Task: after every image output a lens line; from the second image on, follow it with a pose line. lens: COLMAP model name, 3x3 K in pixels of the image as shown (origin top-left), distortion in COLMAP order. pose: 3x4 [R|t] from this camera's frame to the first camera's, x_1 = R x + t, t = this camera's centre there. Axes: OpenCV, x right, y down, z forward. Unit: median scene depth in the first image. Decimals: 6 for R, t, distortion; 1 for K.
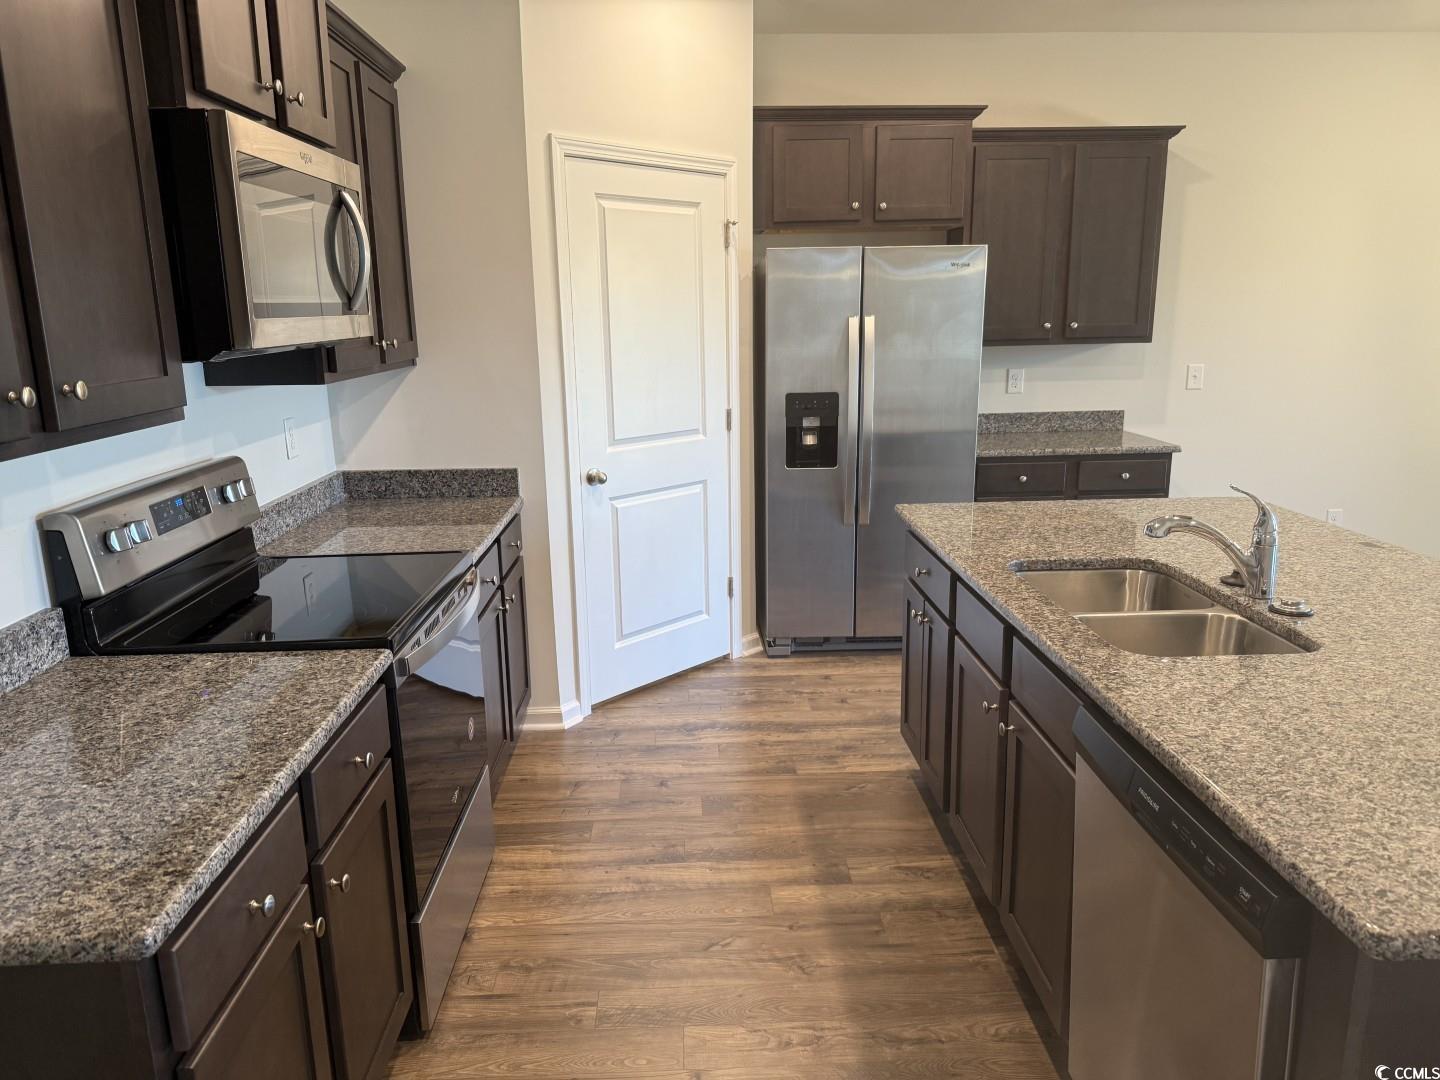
lens RADIAL K [[1013.6, 0, 709.6], [0, 1013.6, 541.7], [0, 0, 1]] dist [0.064549, -0.082059]
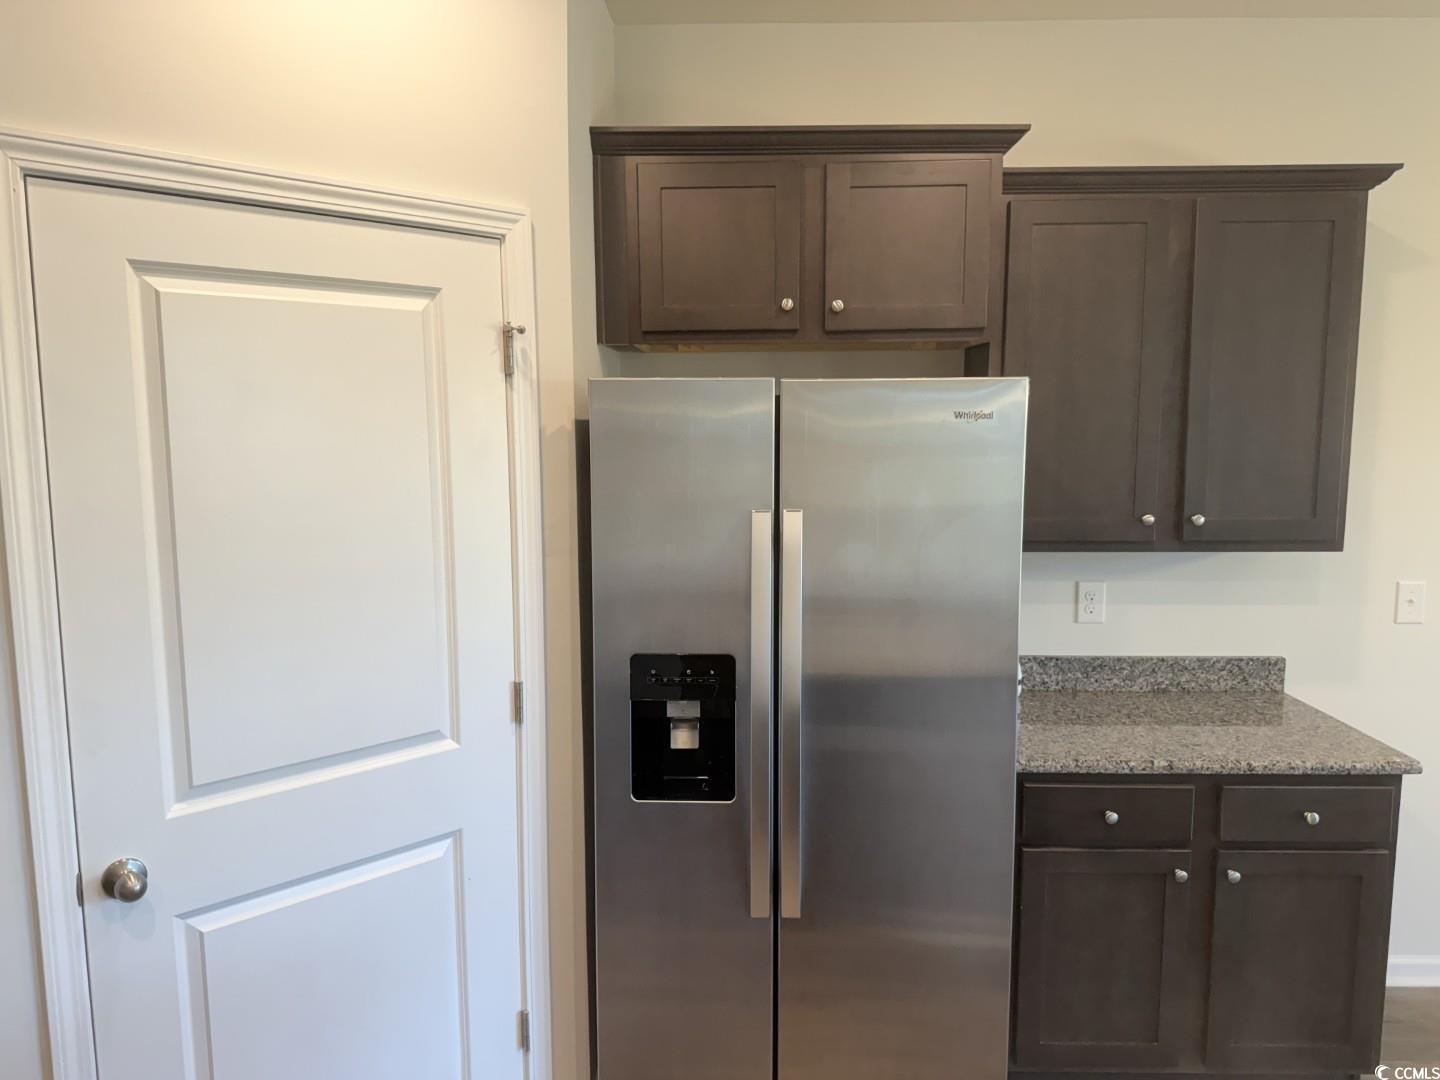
lens RADIAL K [[1013.6, 0, 722.5], [0, 1013.6, 536.8], [0, 0, 1]] dist [0.064549, -0.082059]
pose [[0.997904, 0.019528, -0.061692, 0.143202], [-0.026262, 0.993550, -0.110308, -0.141772], [0.059140, 0.111697, 0.991981, 0.464184]]
